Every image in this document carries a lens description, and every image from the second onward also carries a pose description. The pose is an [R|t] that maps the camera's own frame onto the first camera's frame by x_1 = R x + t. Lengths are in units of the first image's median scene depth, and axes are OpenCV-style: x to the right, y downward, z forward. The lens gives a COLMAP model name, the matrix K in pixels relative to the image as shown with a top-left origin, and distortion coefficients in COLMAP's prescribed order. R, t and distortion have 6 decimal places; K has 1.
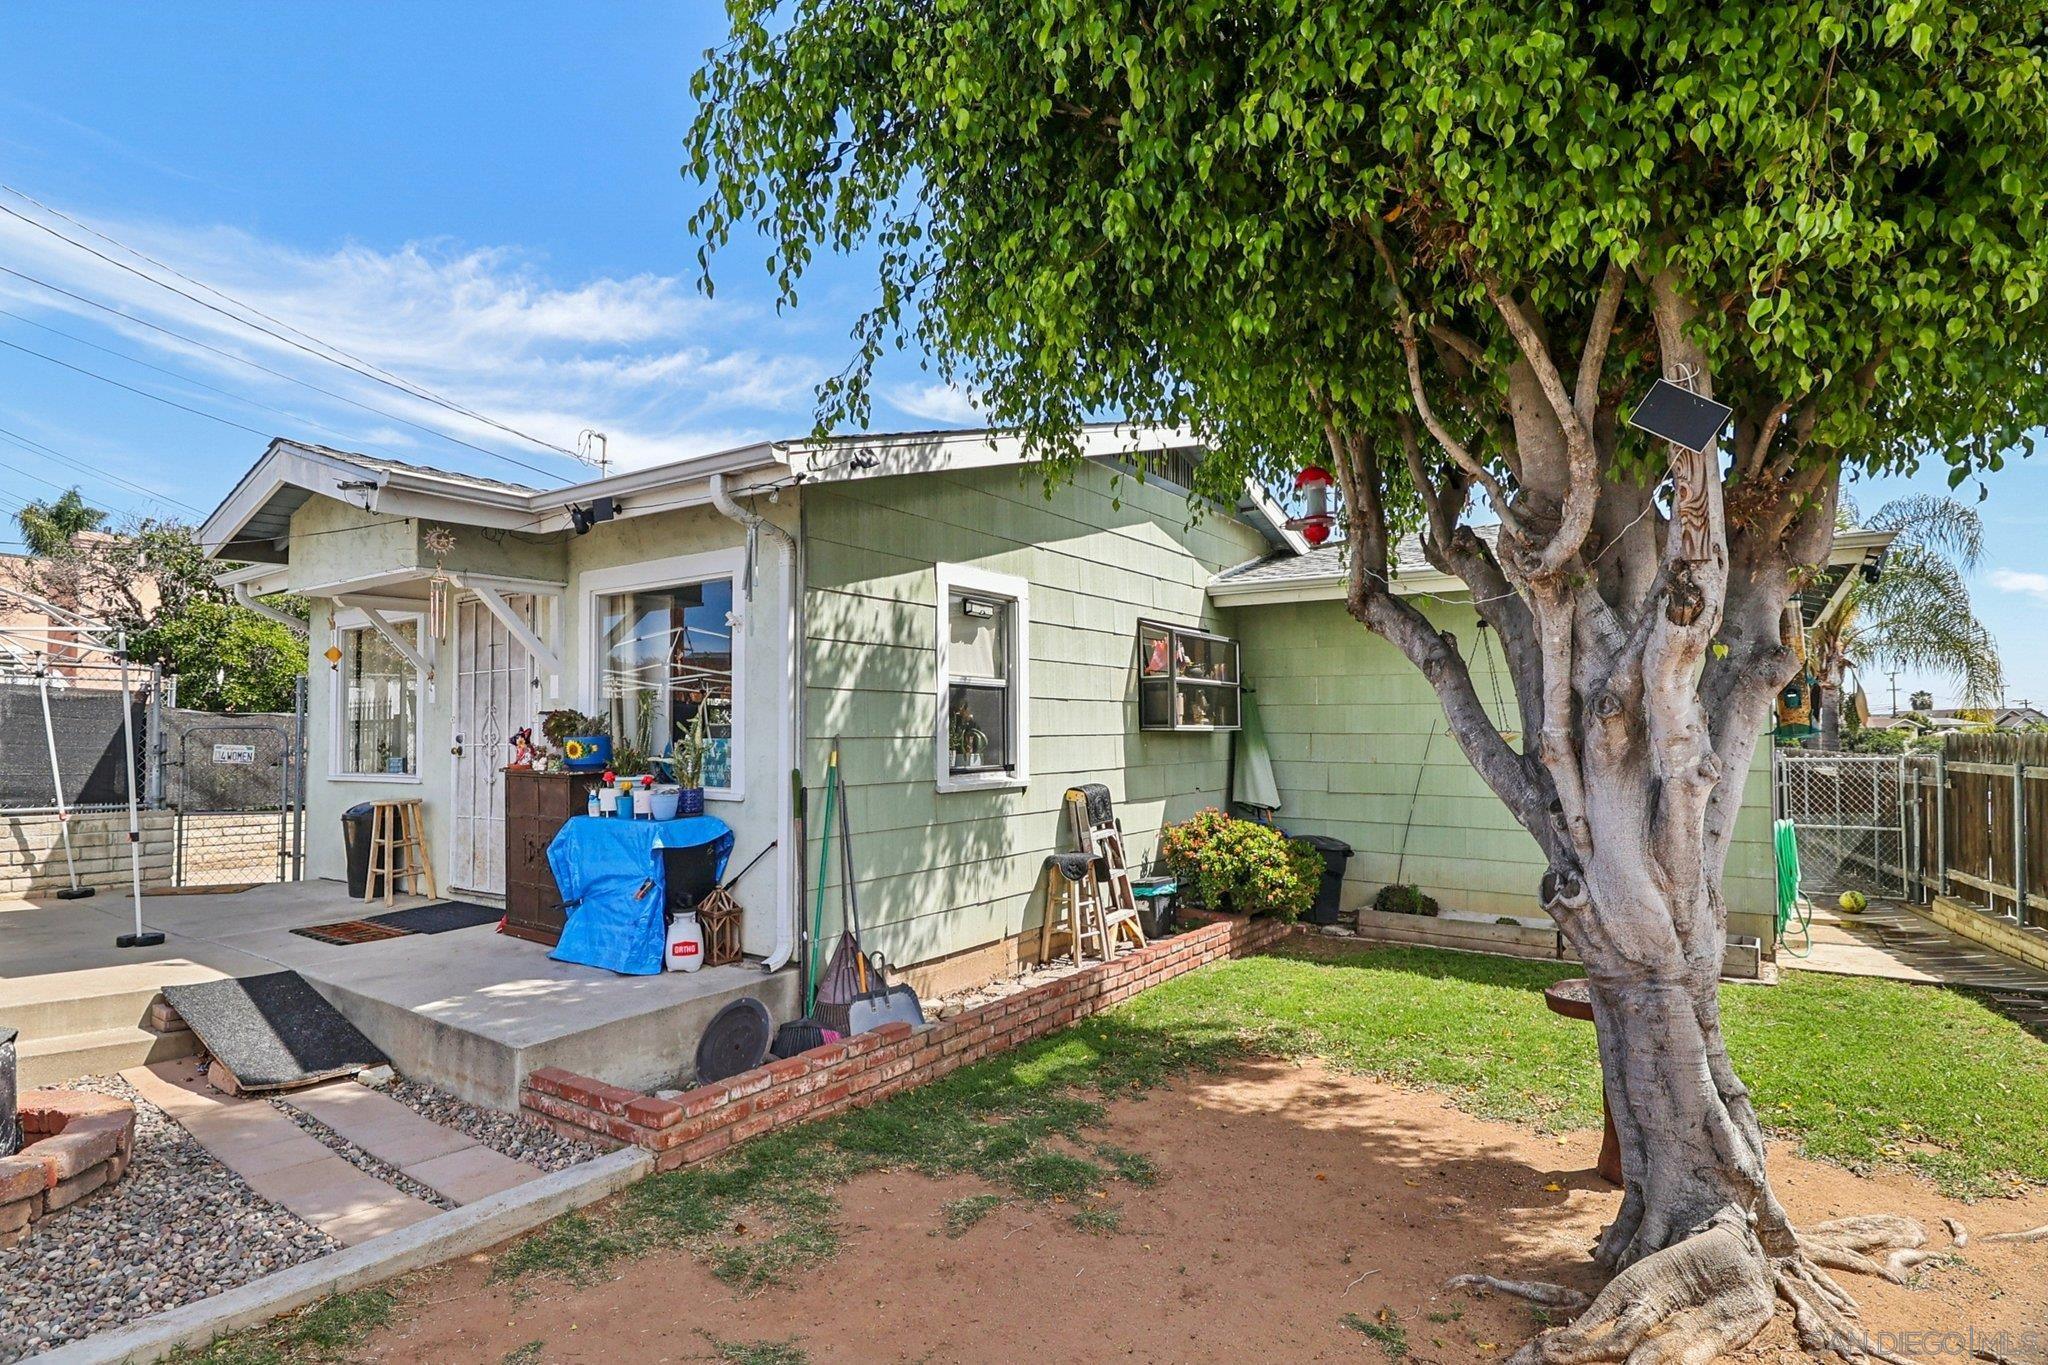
lens RADIAL K [[1021.9, 0, 1061.7], [0, 1021.9, 717.3], [0, 0, 1]] dist [0.010452, -0.022196]
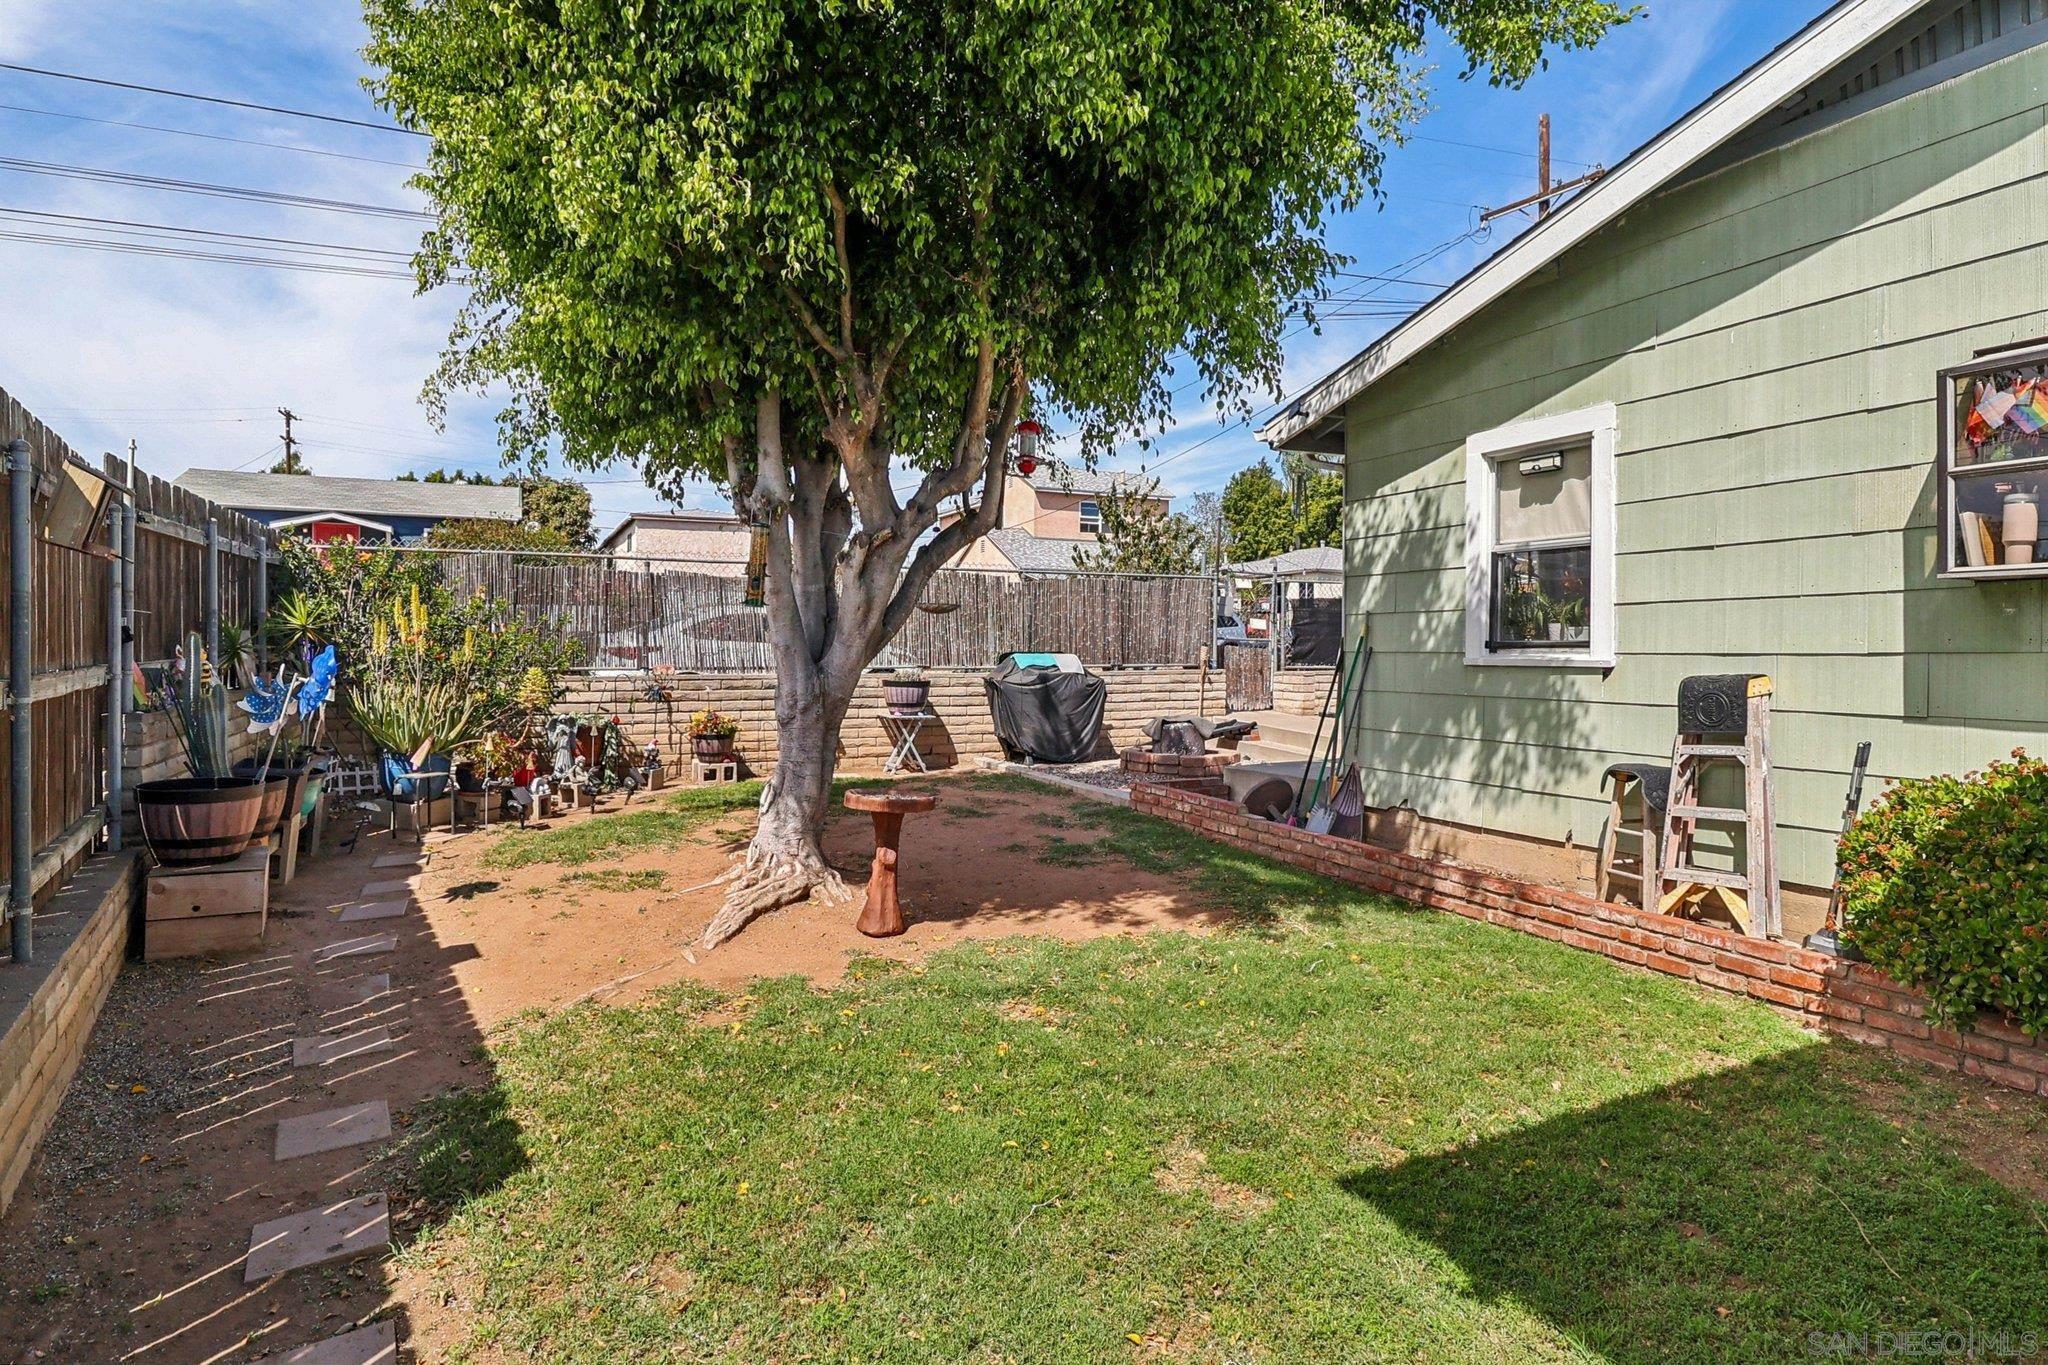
lens RADIAL K [[1130.4, 0, 1021.5], [0, 1130.4, 644.9], [0, 0, 1]] dist [0.005823, -0.014279]
pose [[-0.531204, -0.000314, -0.847244, 1.120668], [0.014355, 0.999853, -0.009371, 0.061170], [0.847122, -0.017140, -0.531122, 1.281425]]
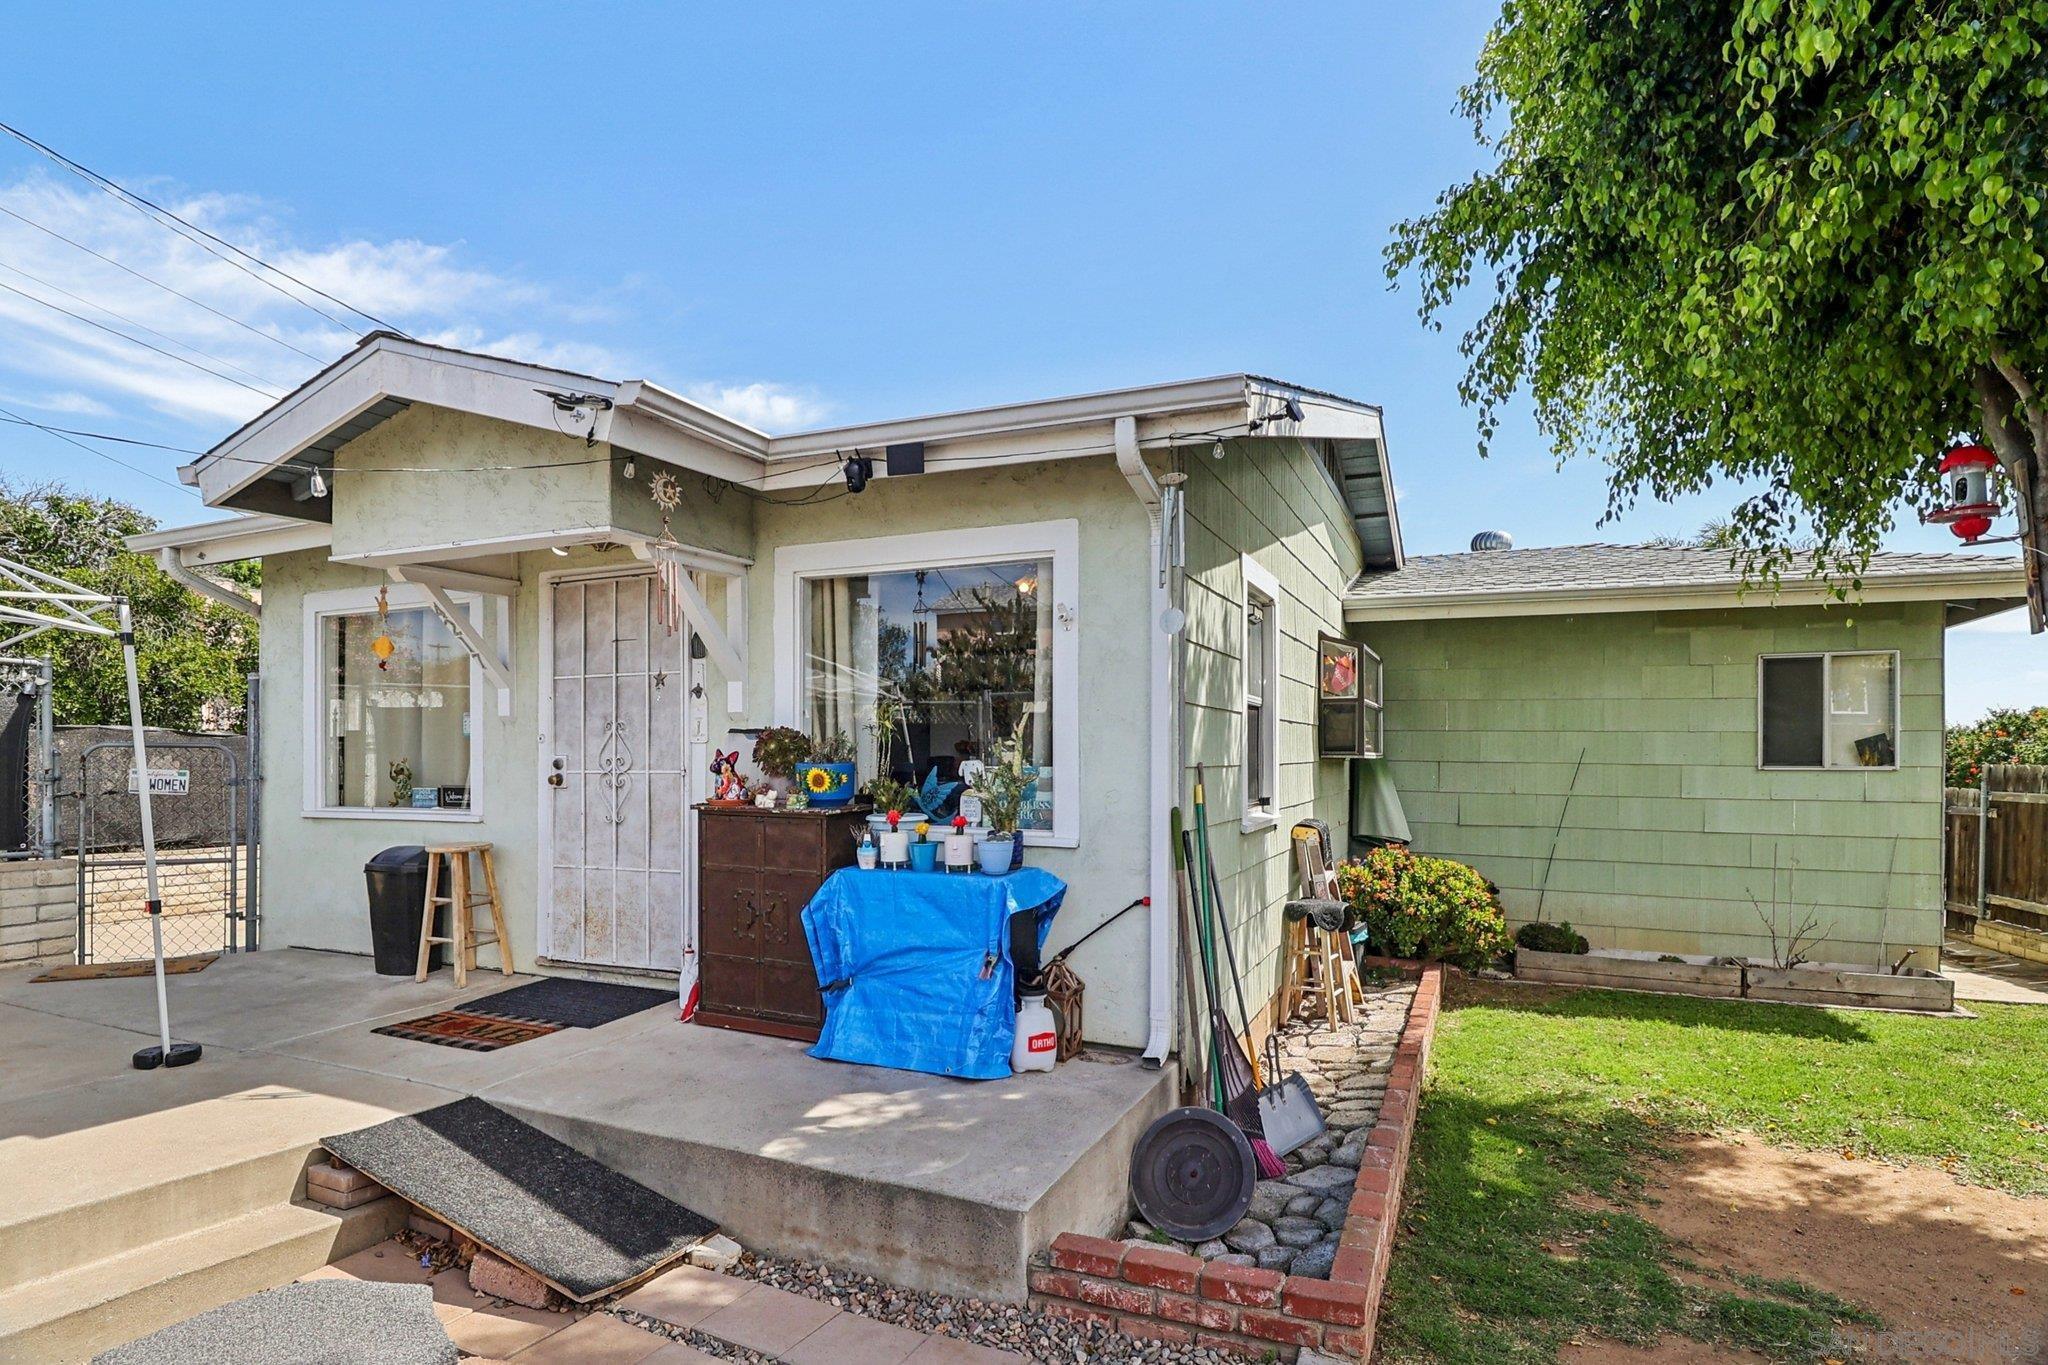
lens RADIAL K [[1041.3, 0, 1025.5], [0, 1041.3, 757.2], [0, 0, 1]] dist [-0.017151, -0.000910]
pose [[0.984087, 0.006029, 0.177583, -0.457919], [-0.008498, 0.999877, 0.013149, 0.003328], [-0.177482, -0.014449, 0.984018, 0.213971]]
